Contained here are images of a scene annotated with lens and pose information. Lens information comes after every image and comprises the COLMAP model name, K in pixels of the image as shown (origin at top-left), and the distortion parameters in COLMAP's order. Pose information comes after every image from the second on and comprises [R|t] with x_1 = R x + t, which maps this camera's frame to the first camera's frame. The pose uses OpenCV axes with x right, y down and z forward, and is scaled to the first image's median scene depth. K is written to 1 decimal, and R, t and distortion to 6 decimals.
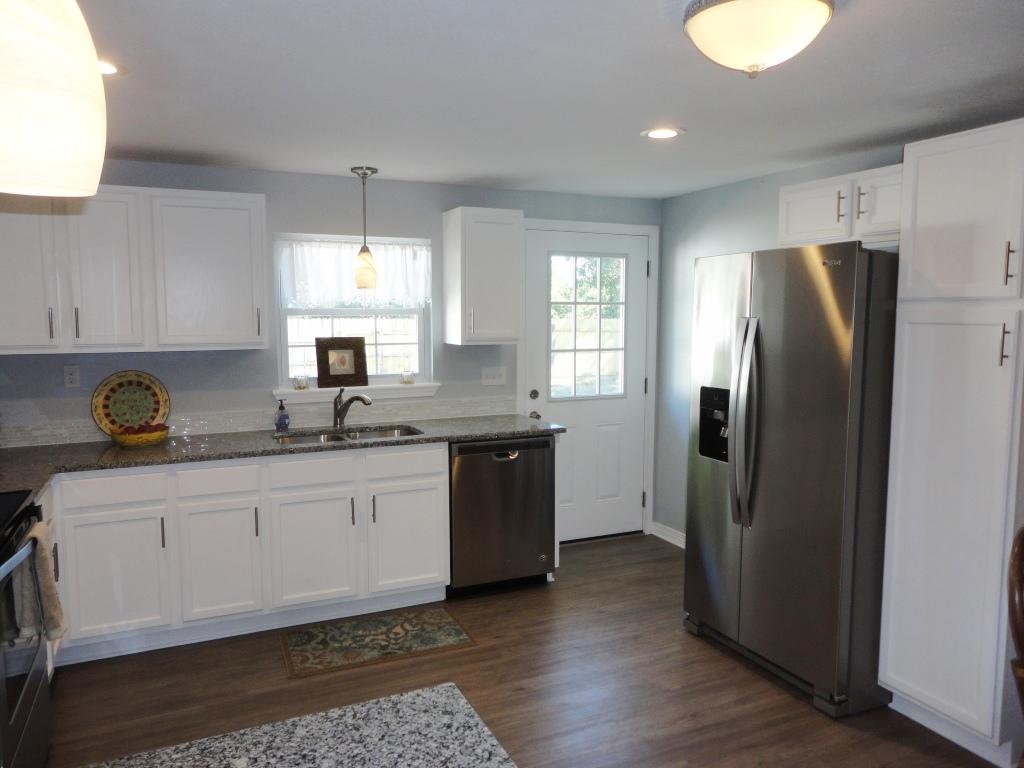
lens RADIAL K [[756.1, 0, 510.3], [0, 756.1, 379.5], [0, 0, 1]] dist [0.021488, -0.005623]
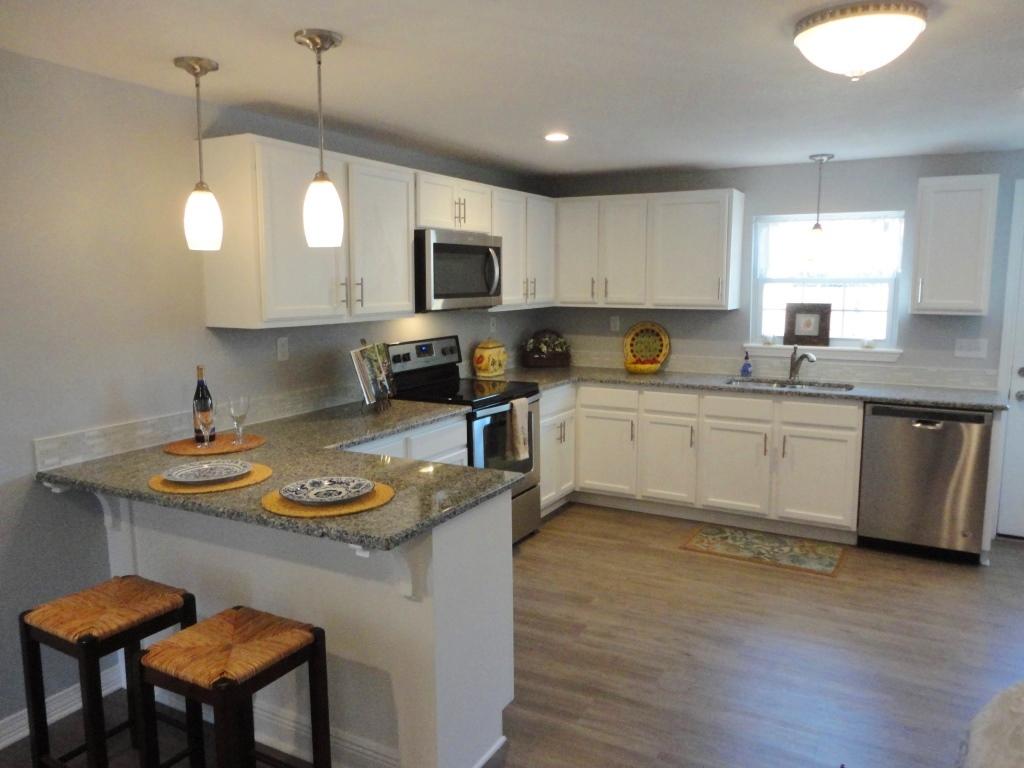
lens RADIAL K [[756.1, 0, 510.3], [0, 756.1, 379.5], [0, 0, 1]] dist [0.021488, -0.005623]
pose [[0.603429, 0.109373, -0.789881, 0.456290], [-0.075278, 0.993939, 0.080120, 0.001924], [0.793856, 0.011114, 0.608004, -0.067125]]
